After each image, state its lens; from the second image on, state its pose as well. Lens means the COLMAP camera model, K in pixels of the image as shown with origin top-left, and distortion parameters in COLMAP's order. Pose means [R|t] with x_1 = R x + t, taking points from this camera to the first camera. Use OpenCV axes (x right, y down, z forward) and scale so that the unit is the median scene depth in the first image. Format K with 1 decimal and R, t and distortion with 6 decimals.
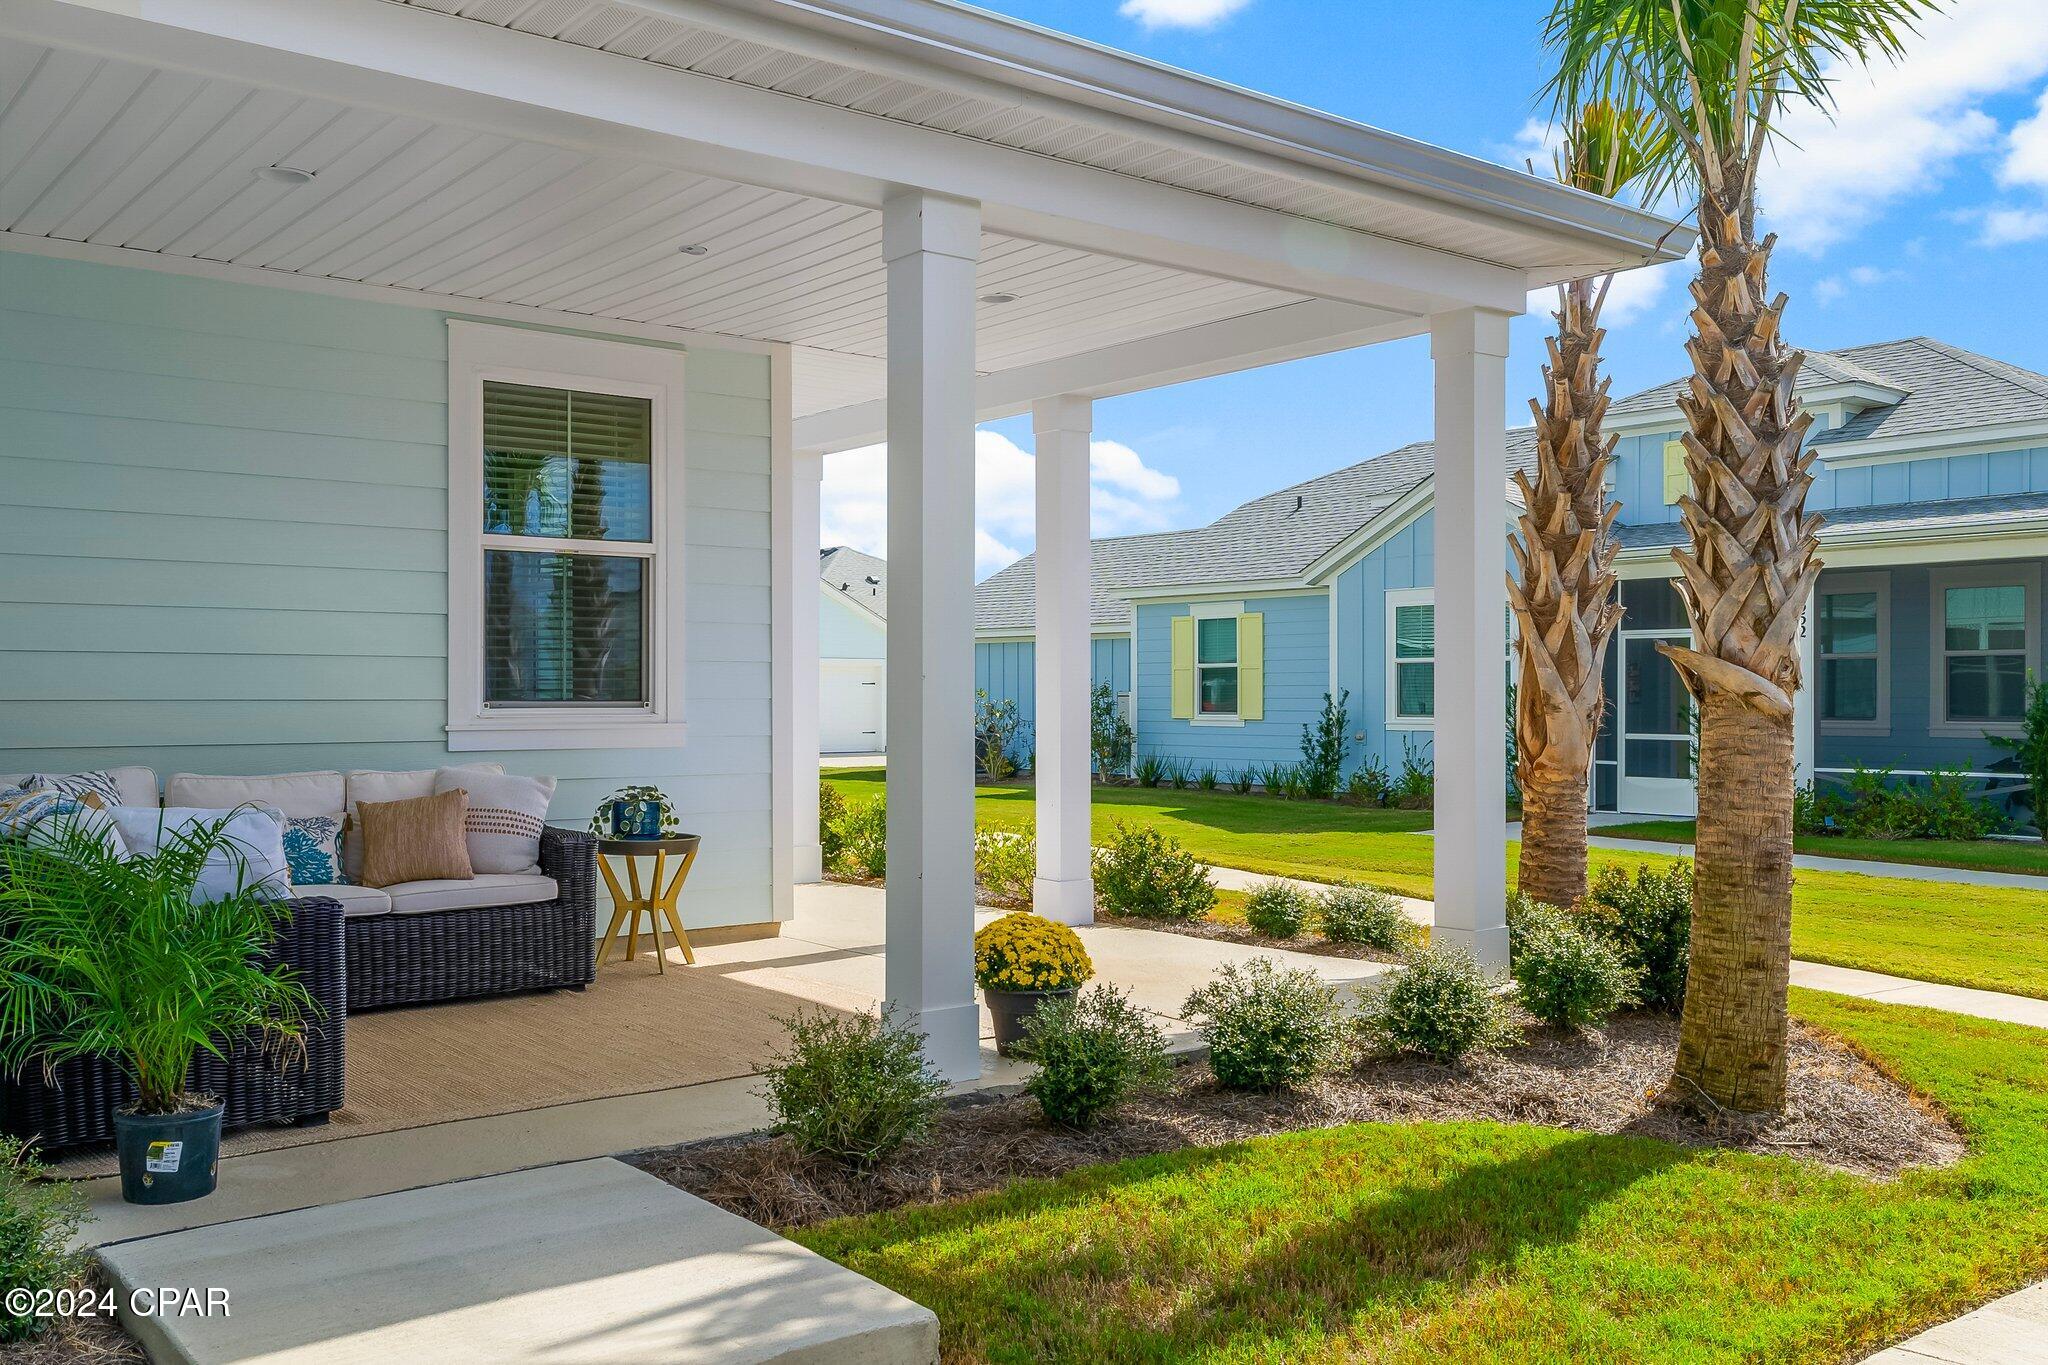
lens RADIAL K [[1774.4, 0, 1017.2], [0, 1774.4, 687.8], [0, 0, 1]] dist [-0.003375, 0.003084]
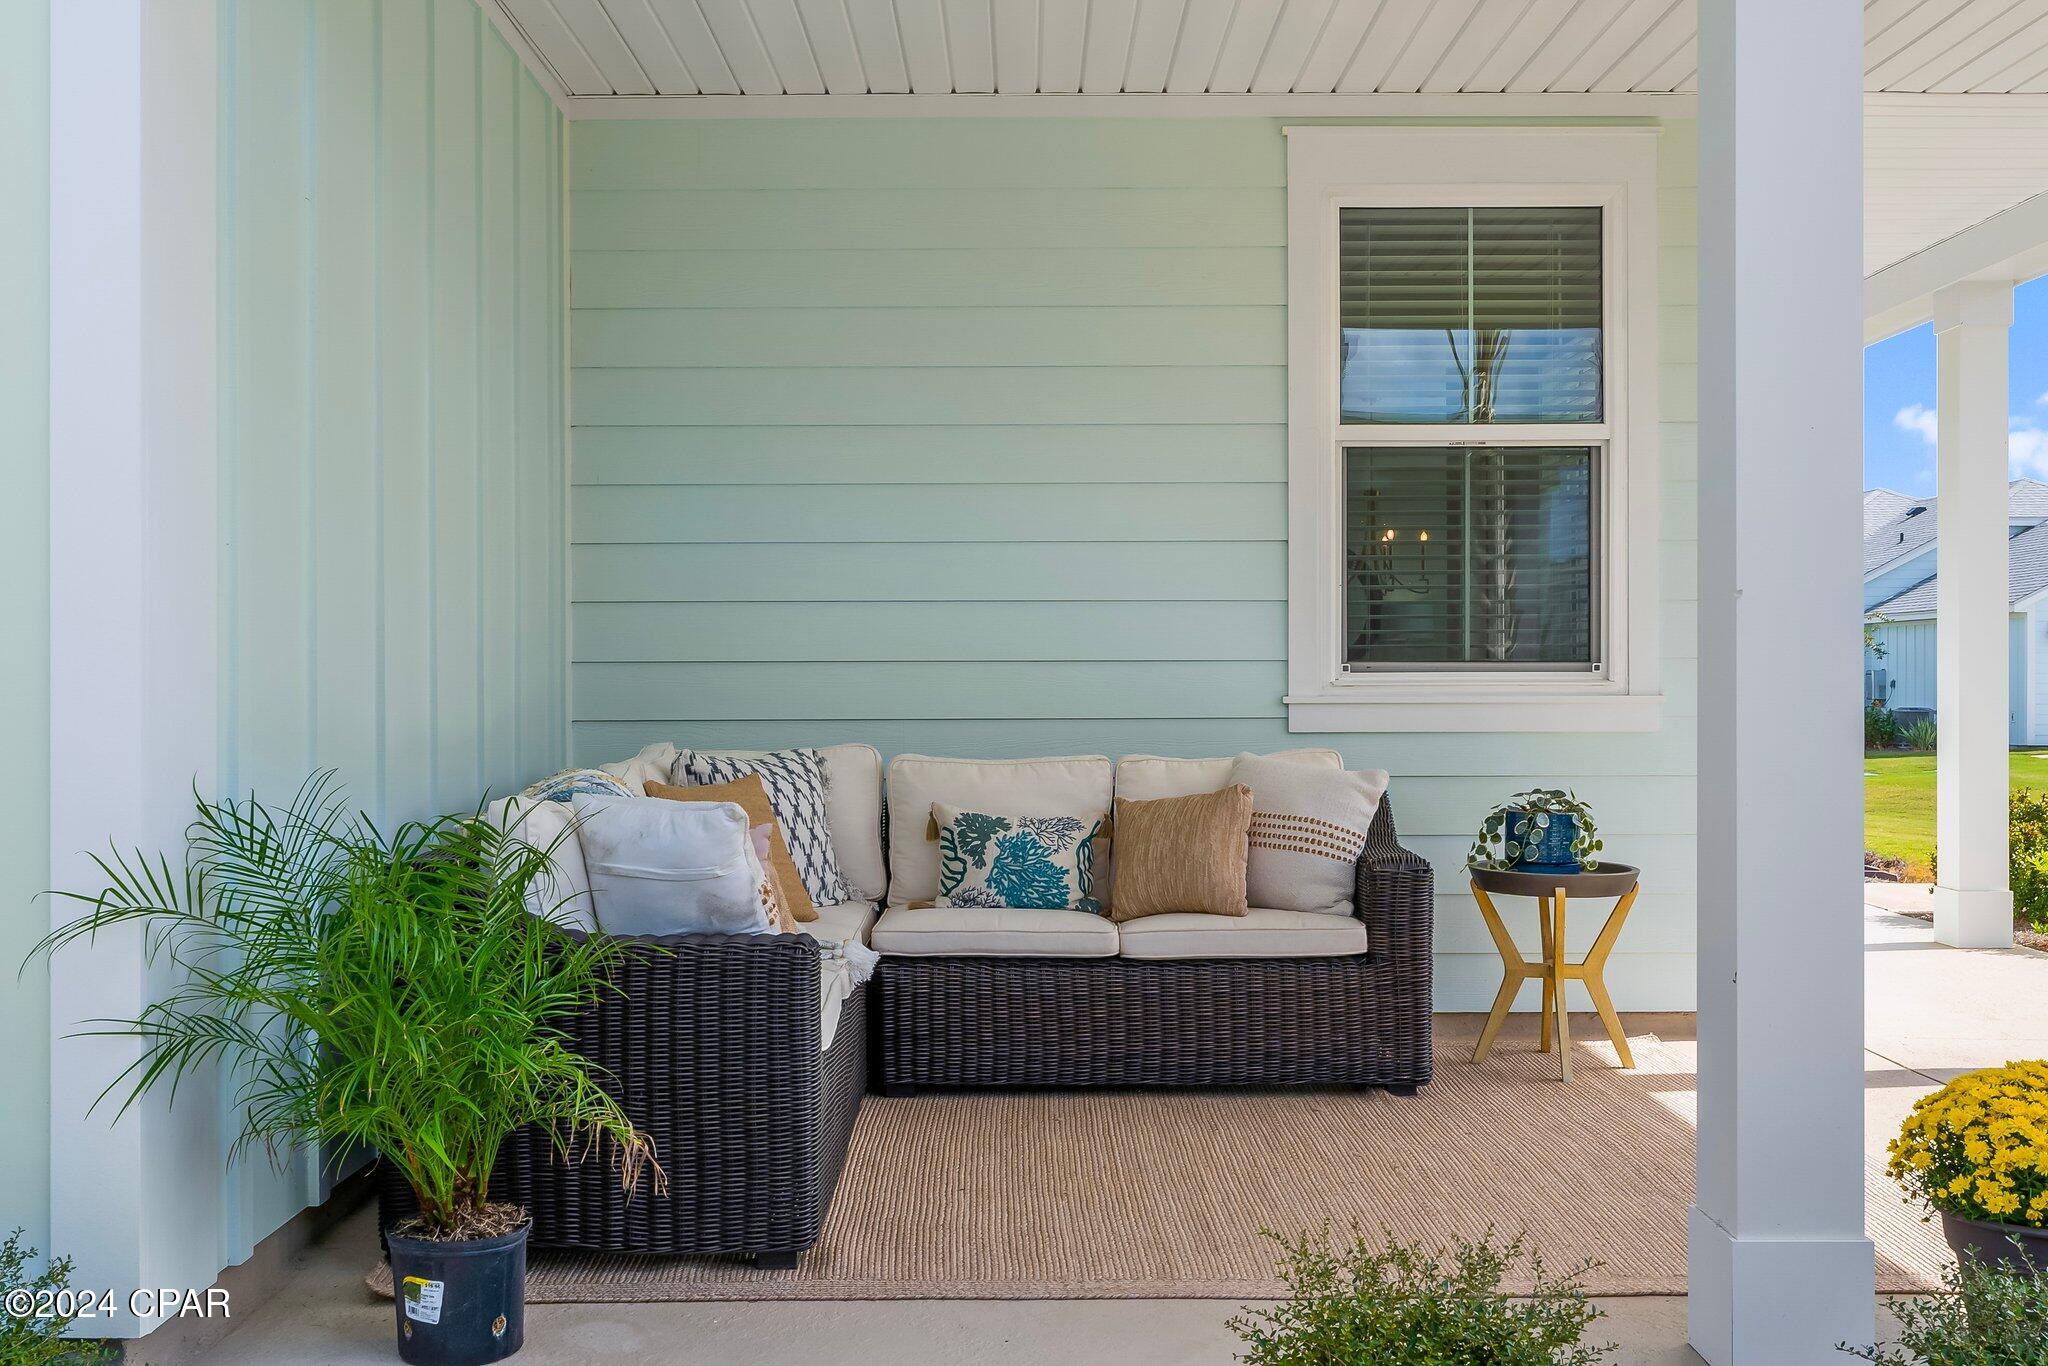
lens RADIAL K [[2045.8, 0, 1017.9], [0, 2045.8, 683.4], [0, 0, 1]] dist [-0.023654, 0.000000]
pose [[0.776978, -0.000572, -0.629528, 0.123127], [0.006119, 0.999959, 0.006643, 0.011068], [0.629498, -0.009013, 0.776949, 0.317507]]
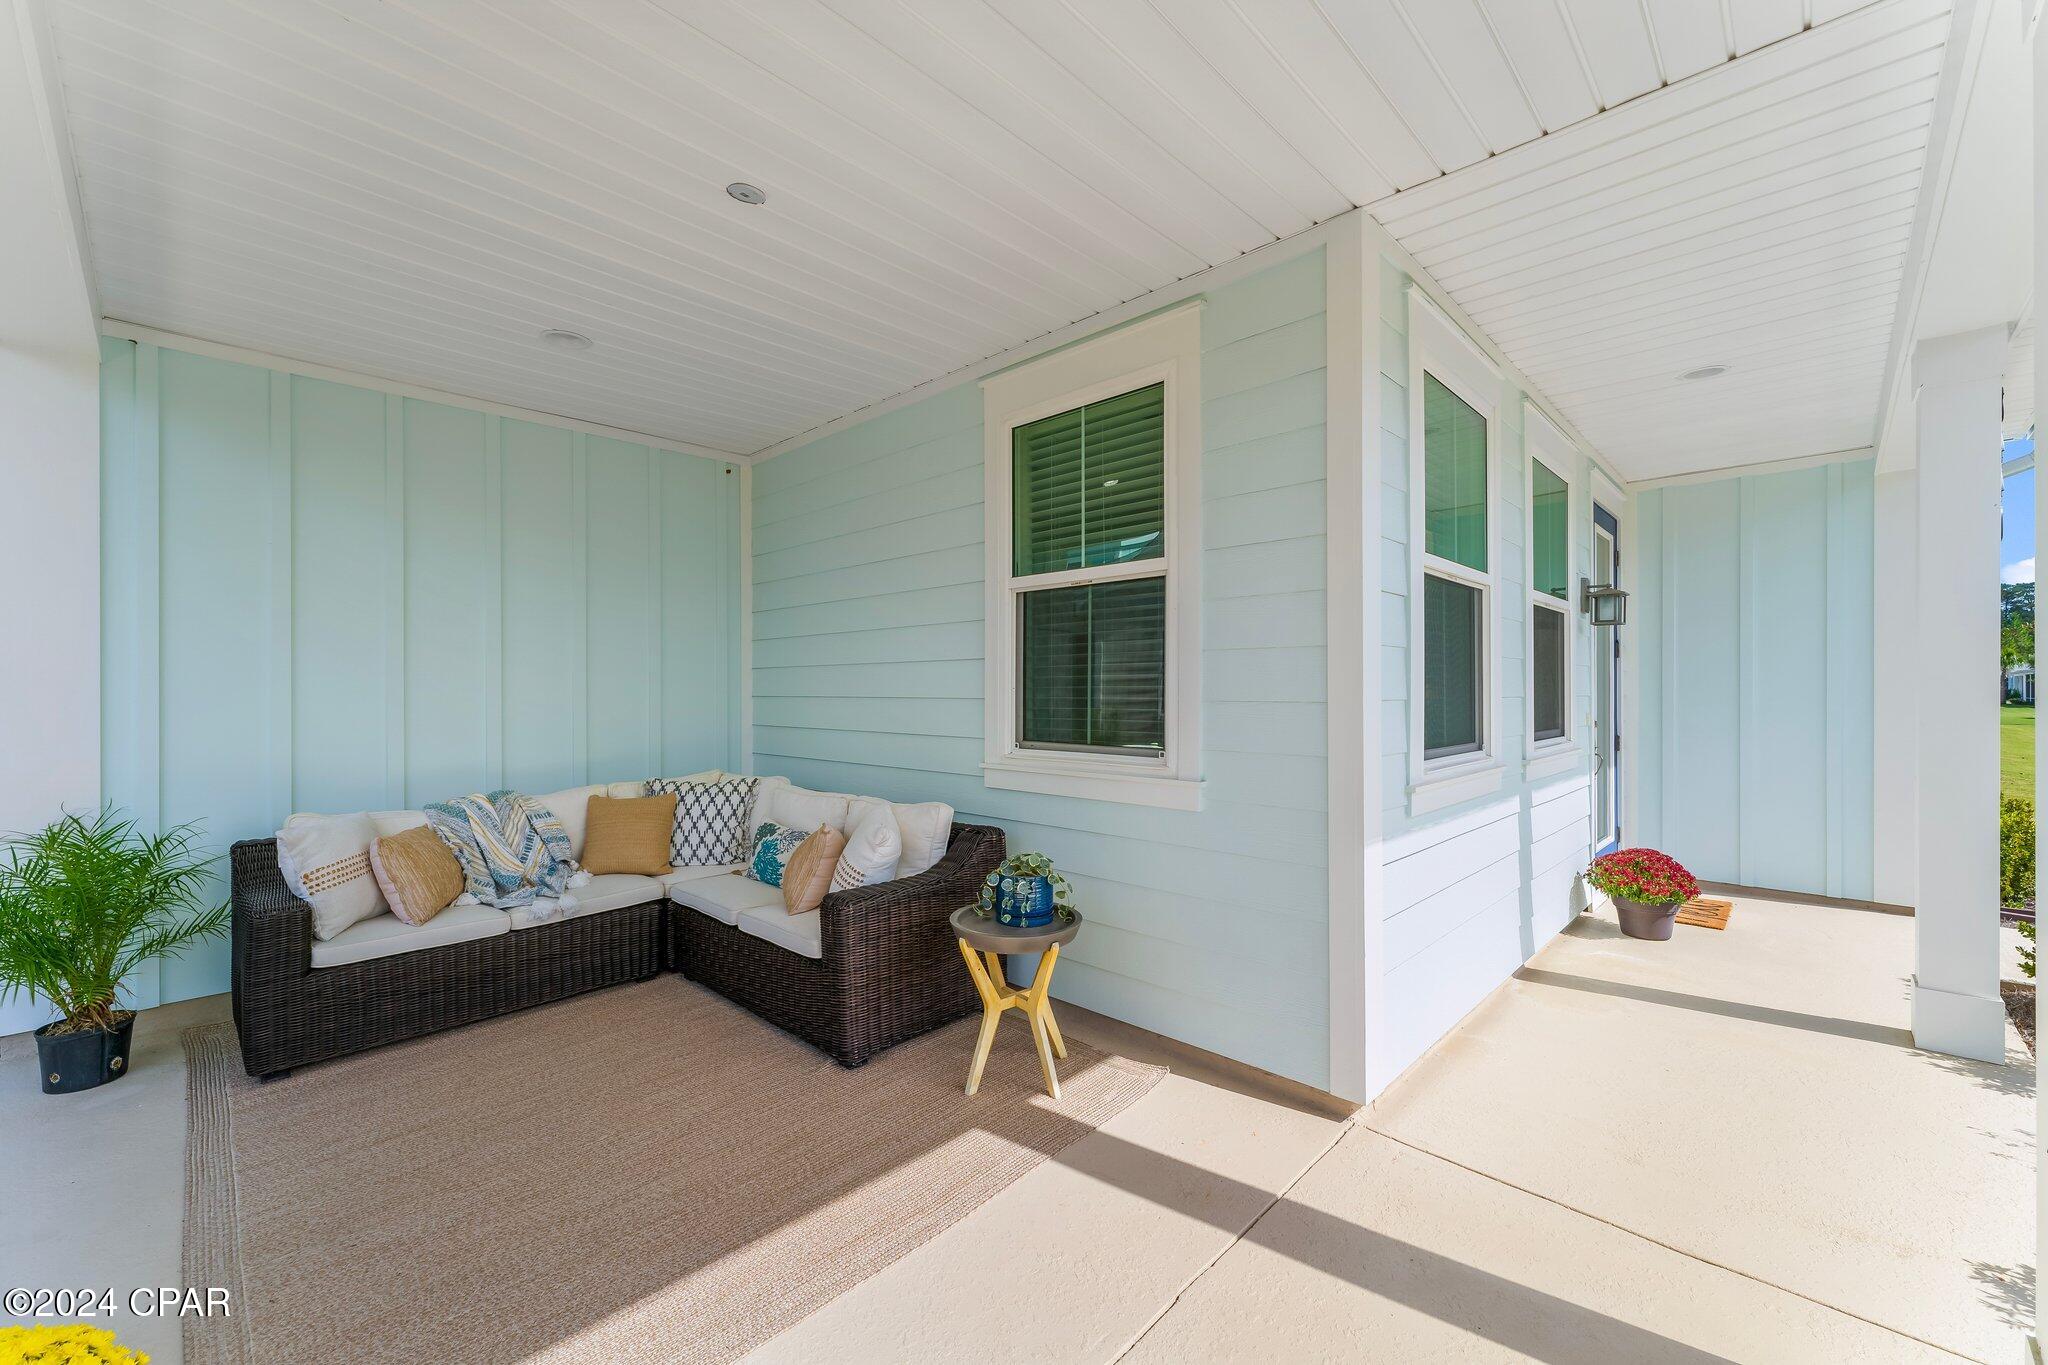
lens RADIAL K [[828.0, 0, 1036.9], [0, 828.0, 688.5], [0, 0, 1]] dist [-0.001265, 0.000011]
pose [[0.122647, 0.001903, -0.992449, 0.195359], [0.007558, 0.999967, 0.002852, -0.026643], [0.992422, -0.007851, 0.122629, 1.059038]]
